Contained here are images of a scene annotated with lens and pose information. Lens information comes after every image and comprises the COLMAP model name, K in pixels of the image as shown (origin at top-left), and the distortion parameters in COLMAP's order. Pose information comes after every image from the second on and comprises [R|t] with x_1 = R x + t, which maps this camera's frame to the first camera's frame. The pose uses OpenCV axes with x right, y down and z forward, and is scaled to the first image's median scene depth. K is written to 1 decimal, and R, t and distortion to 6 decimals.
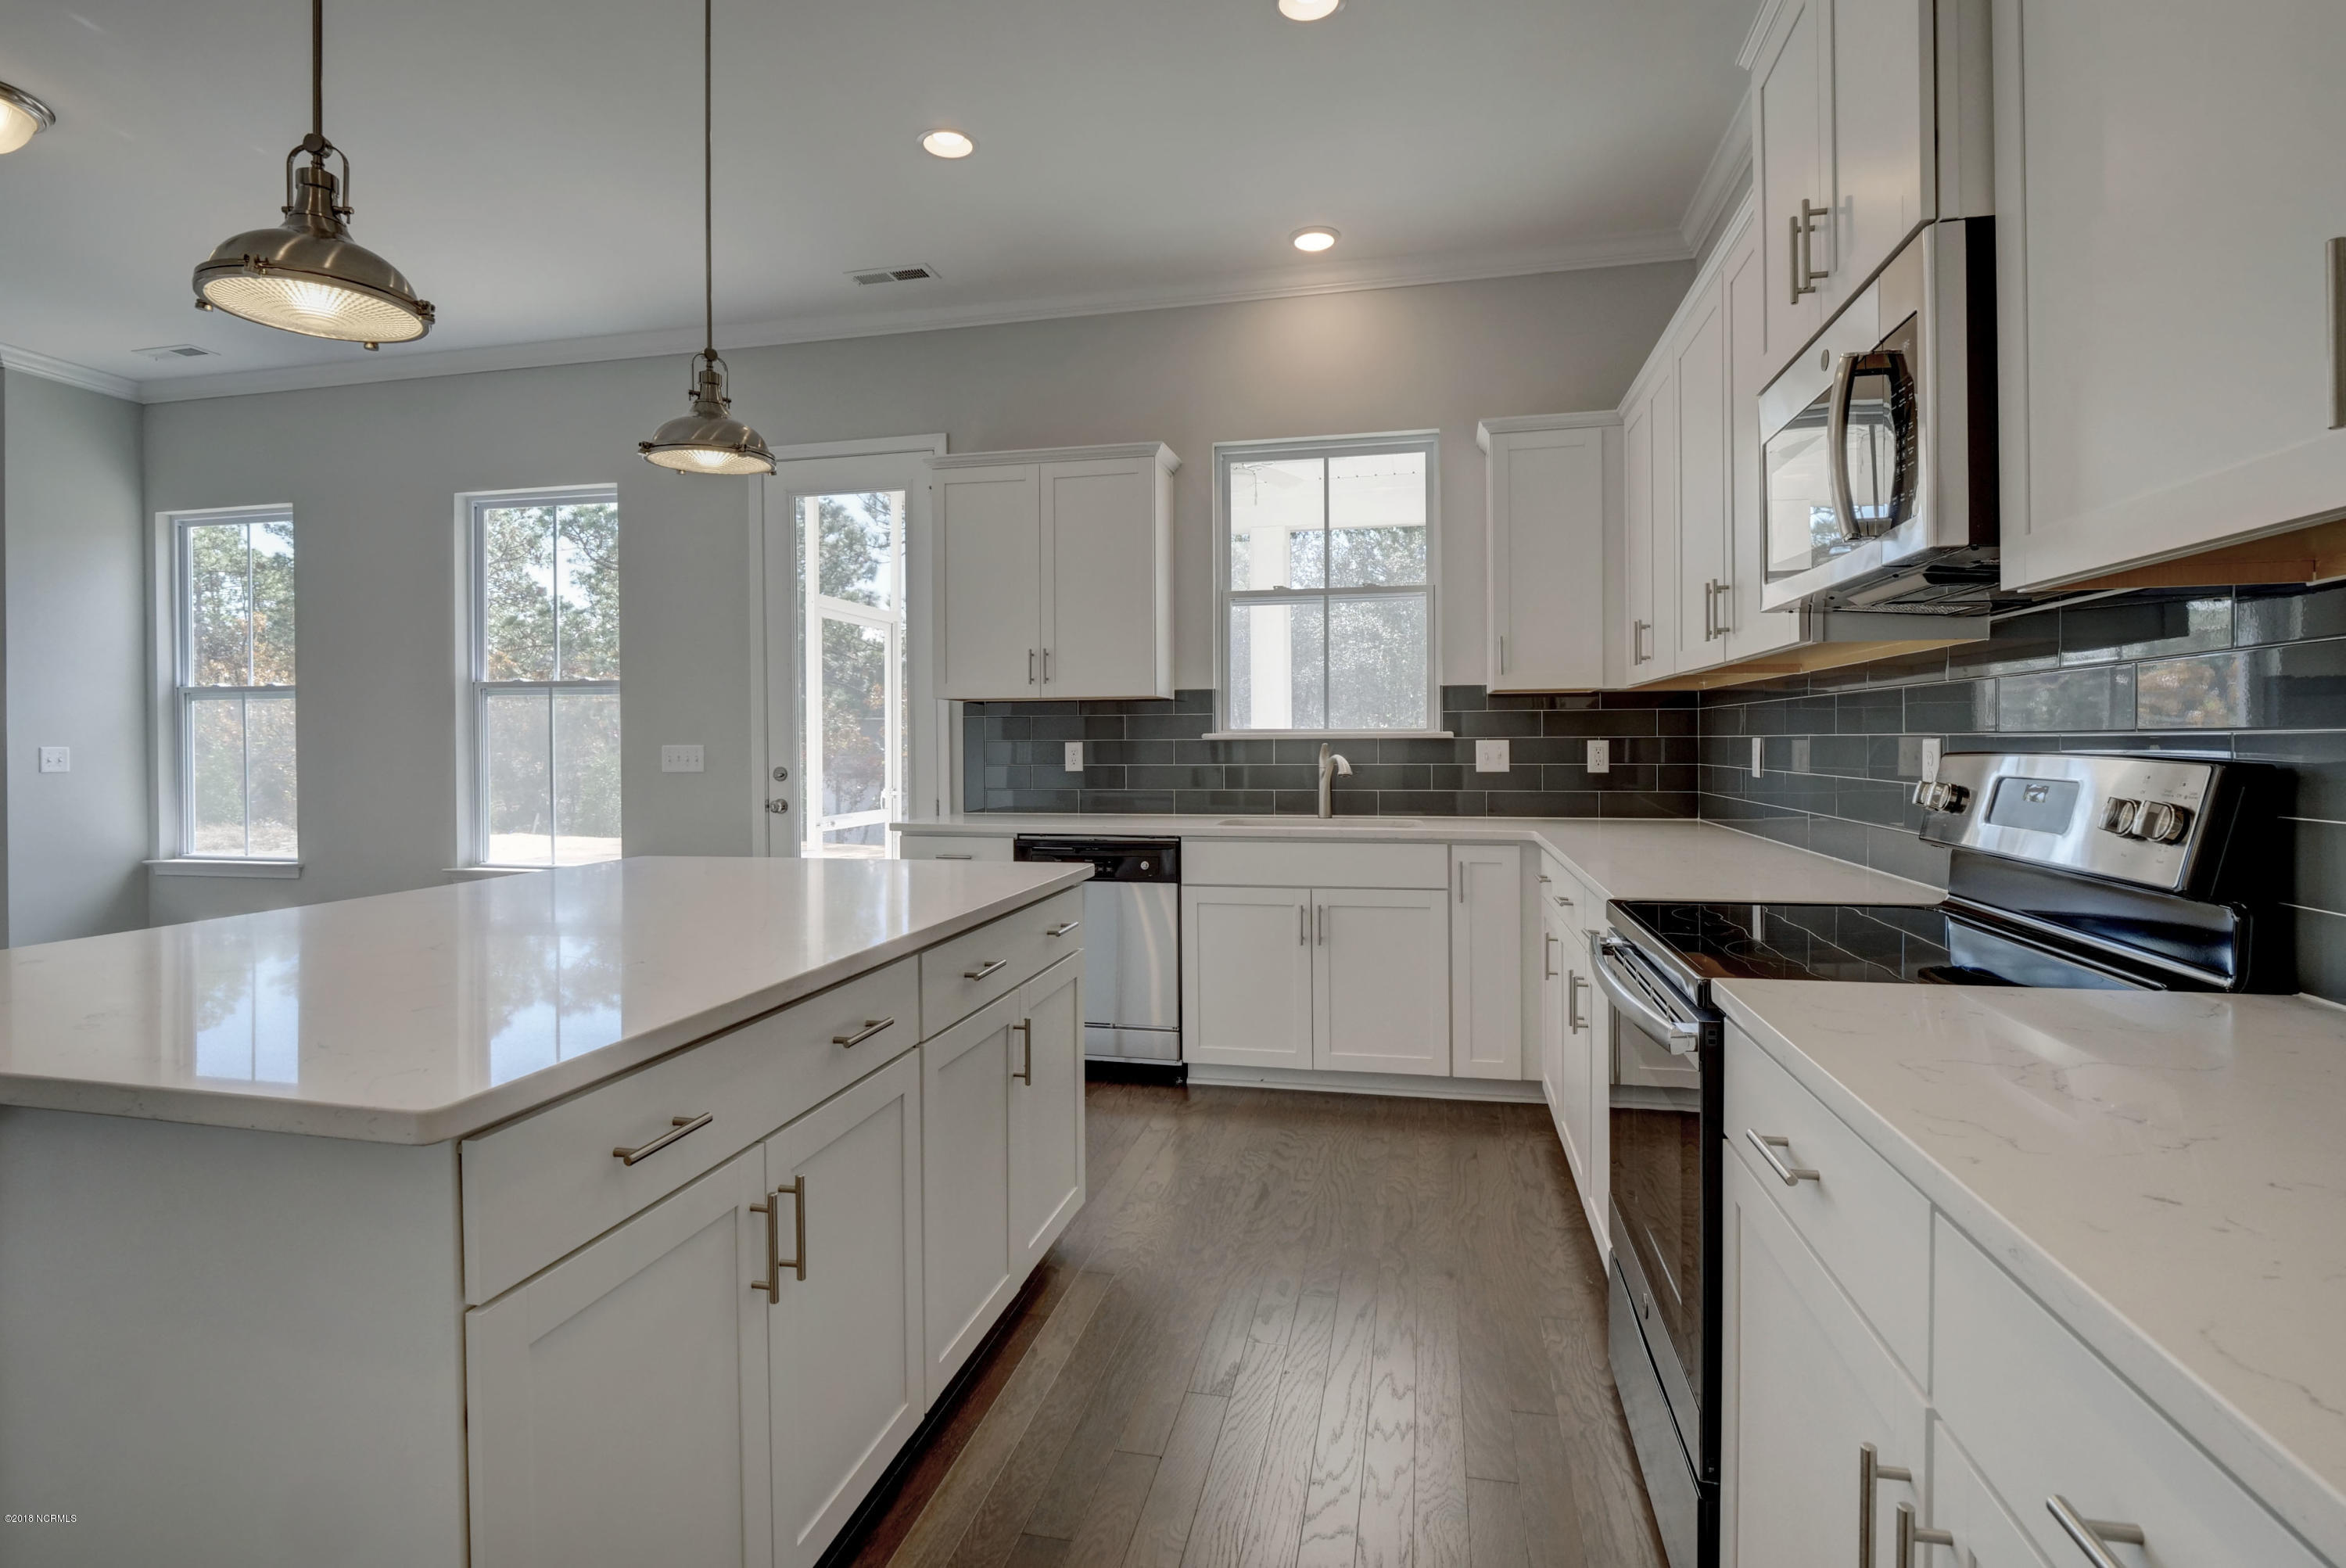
lens RADIAL K [[1075.6, 0, 1175.7], [0, 1075.6, 760.8], [0, 0, 1]] dist [0.001450, 0.000326]
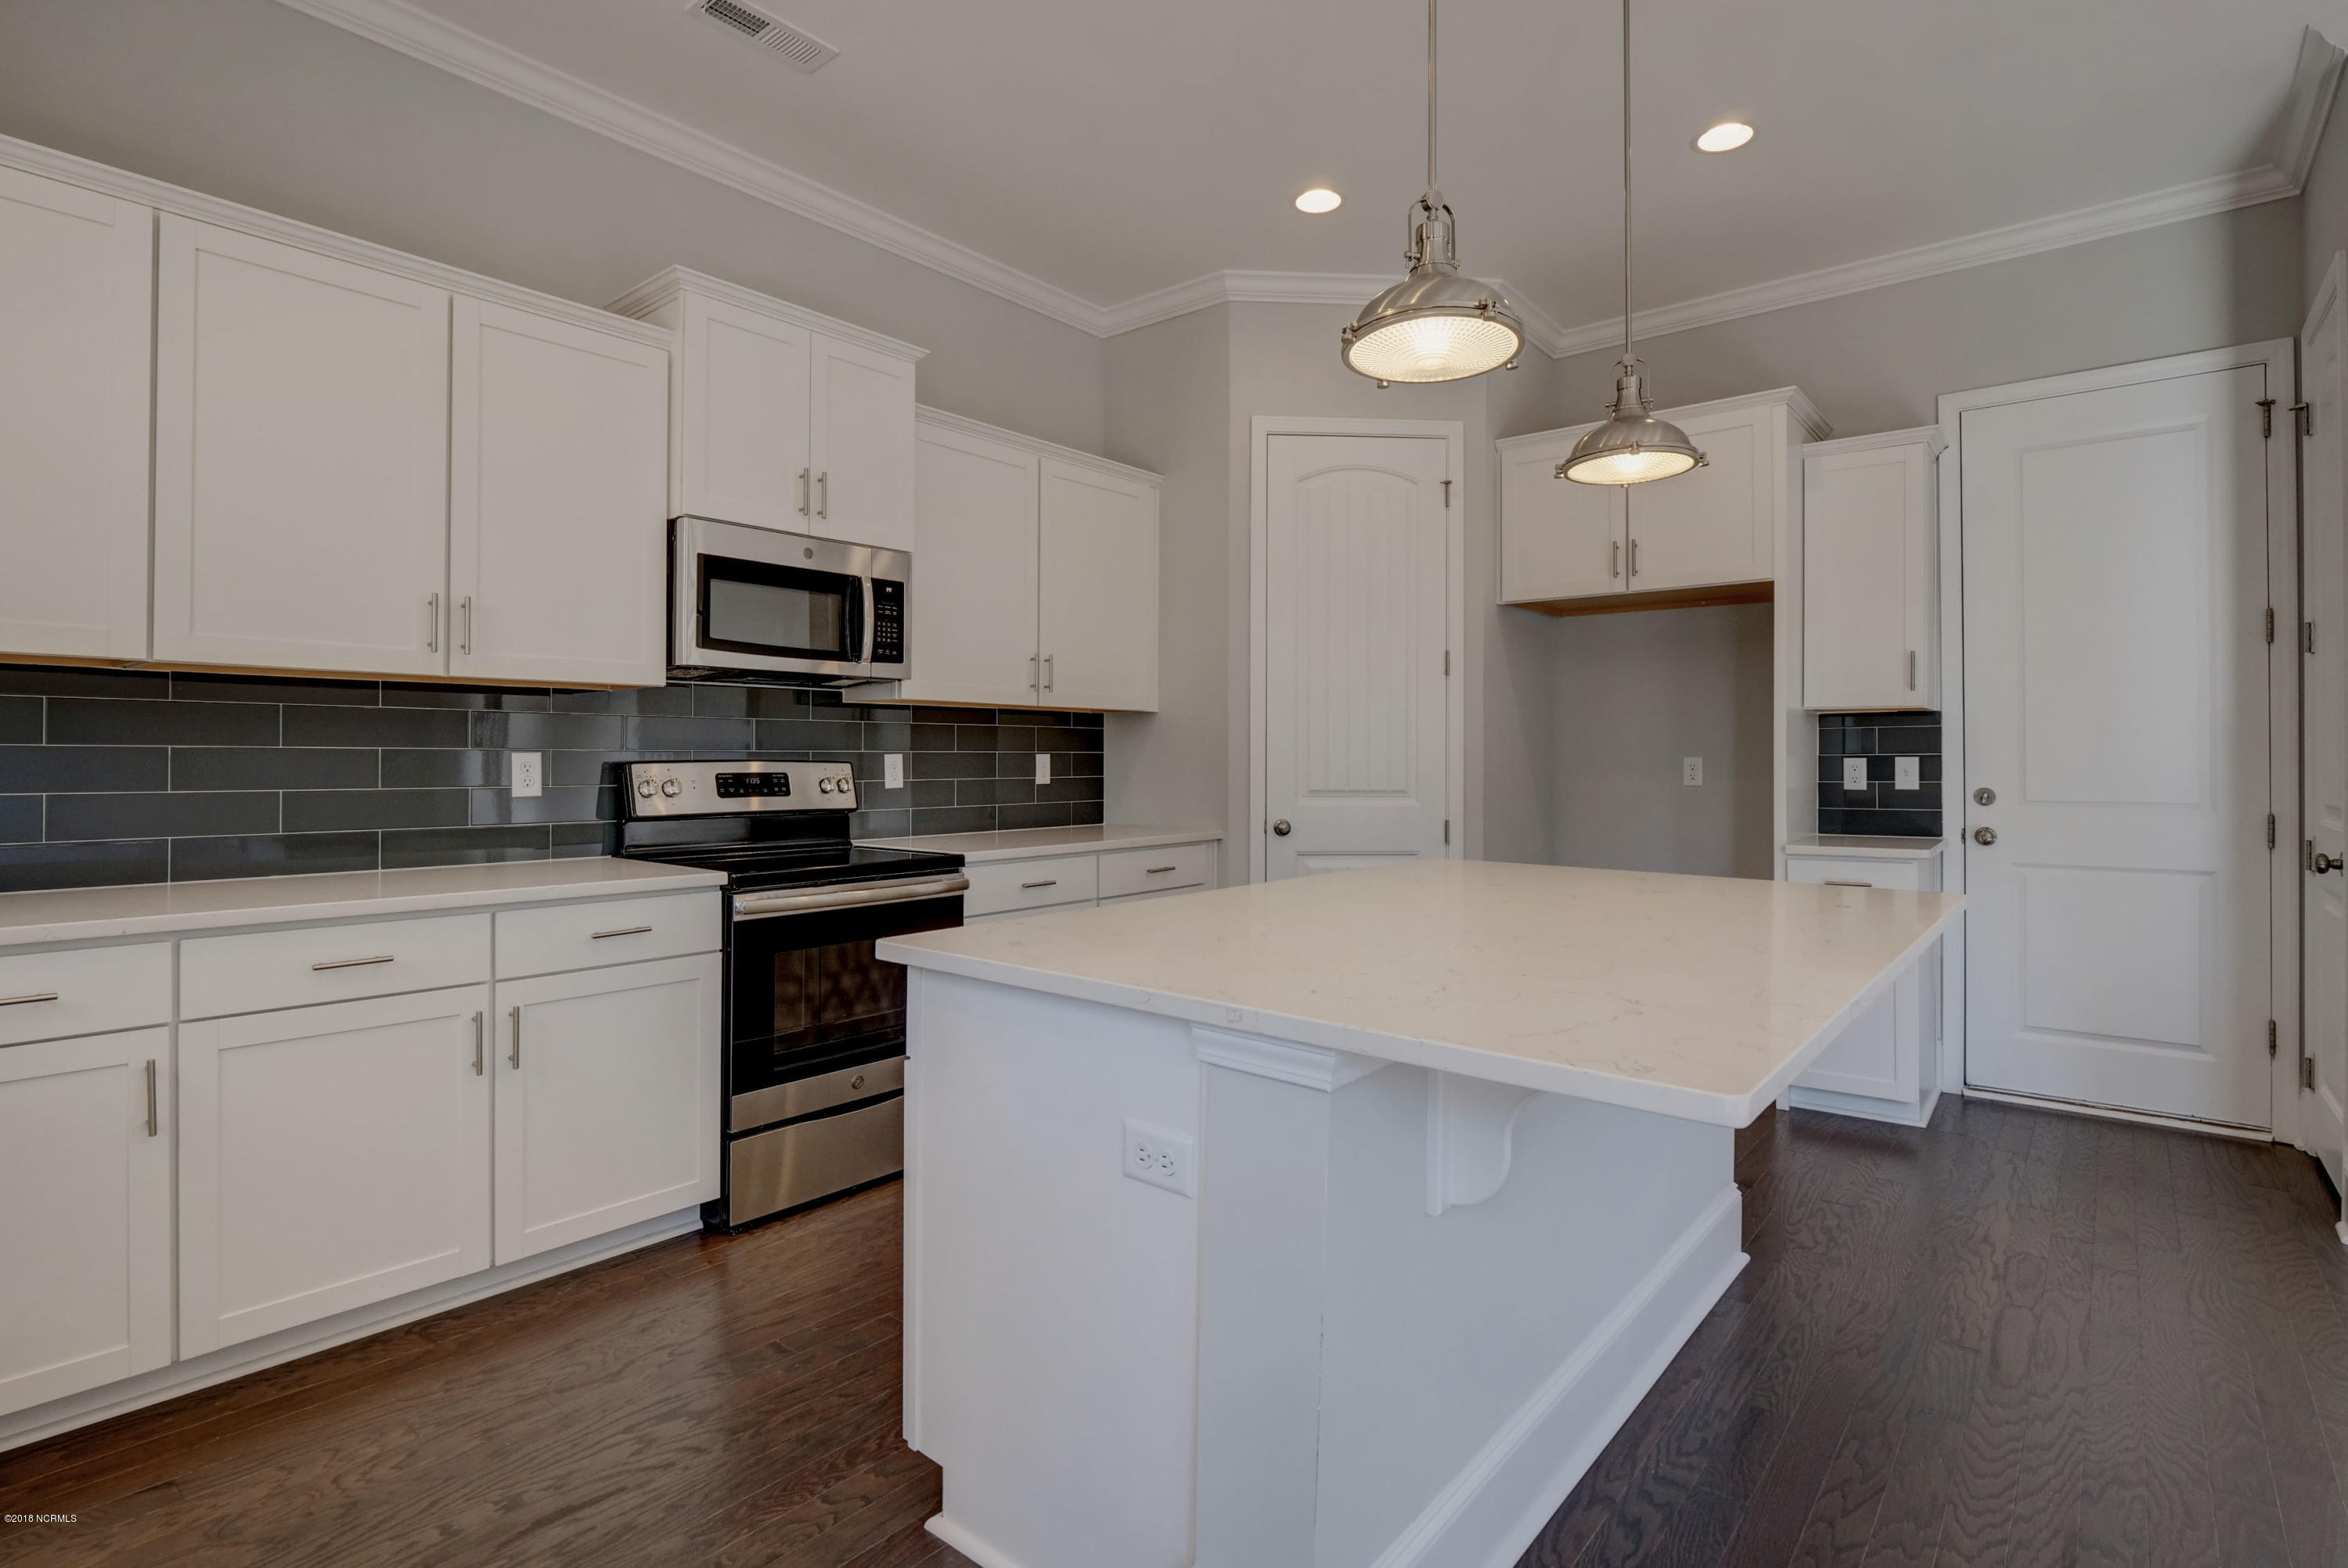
lens RADIAL K [[1164.1, 0, 1169.0], [0, 1164.1, 766.3], [0, 0, 1]] dist [-0.000270, -0.000060]
pose [[-0.890643, -0.000835, 0.454703, -0.511742], [-0.002780, 0.999990, -0.003607, -0.002172], [-0.454695, -0.004477, -0.890636, 1.443423]]
